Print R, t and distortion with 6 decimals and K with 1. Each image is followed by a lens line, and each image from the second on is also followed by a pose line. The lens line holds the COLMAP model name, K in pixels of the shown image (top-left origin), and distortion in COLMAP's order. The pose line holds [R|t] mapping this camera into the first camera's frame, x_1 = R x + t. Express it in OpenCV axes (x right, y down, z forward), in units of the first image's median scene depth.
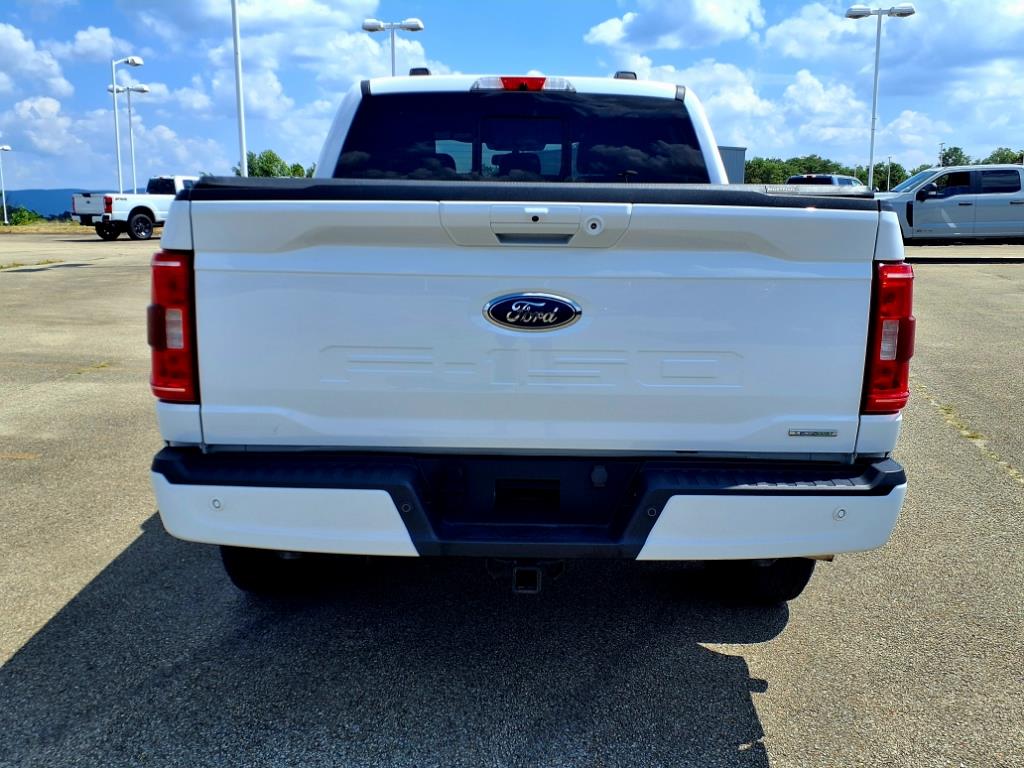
lens RADIAL K [[1010.9, 0, 491.5], [0, 1010.9, 383.1], [0, 0, 1]] dist [0.021166, 0.000000]
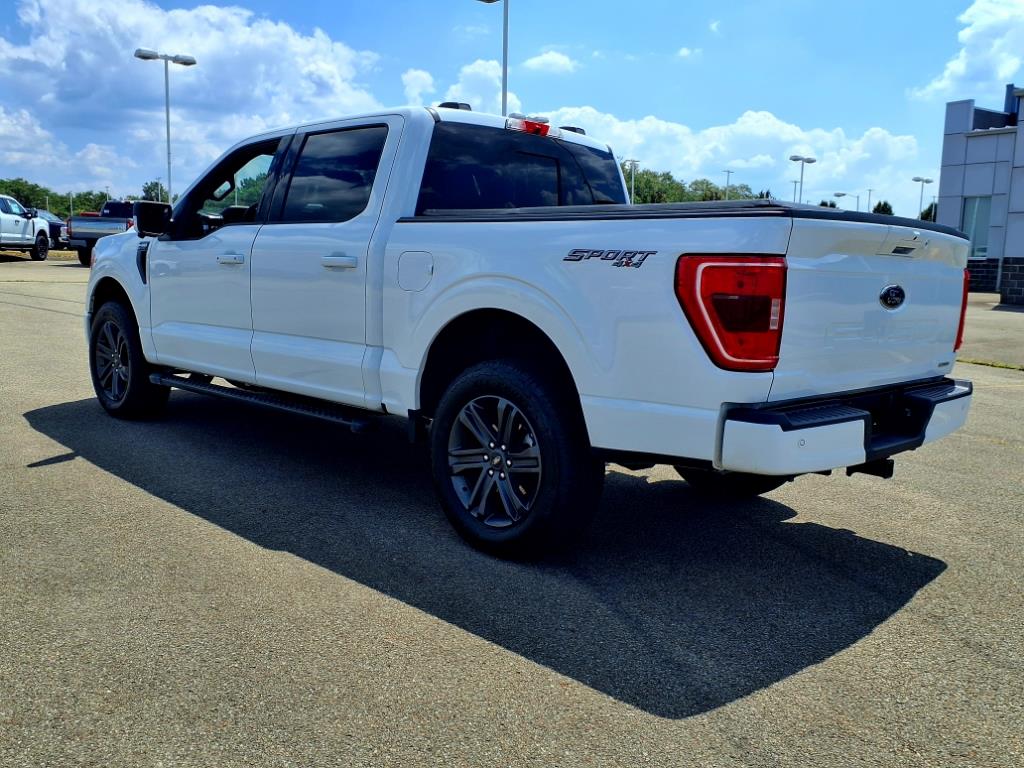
lens RADIAL K [[931.4, 0, 513.0], [0, 931.4, 382.8], [0, 0, 1]] dist [0.043349, -0.026406]
pose [[0.700245, -0.078989, 0.709519, -0.785107], [0.089377, 0.995740, 0.022645, -0.012527], [-0.708286, 0.047557, 0.704322, 0.215863]]
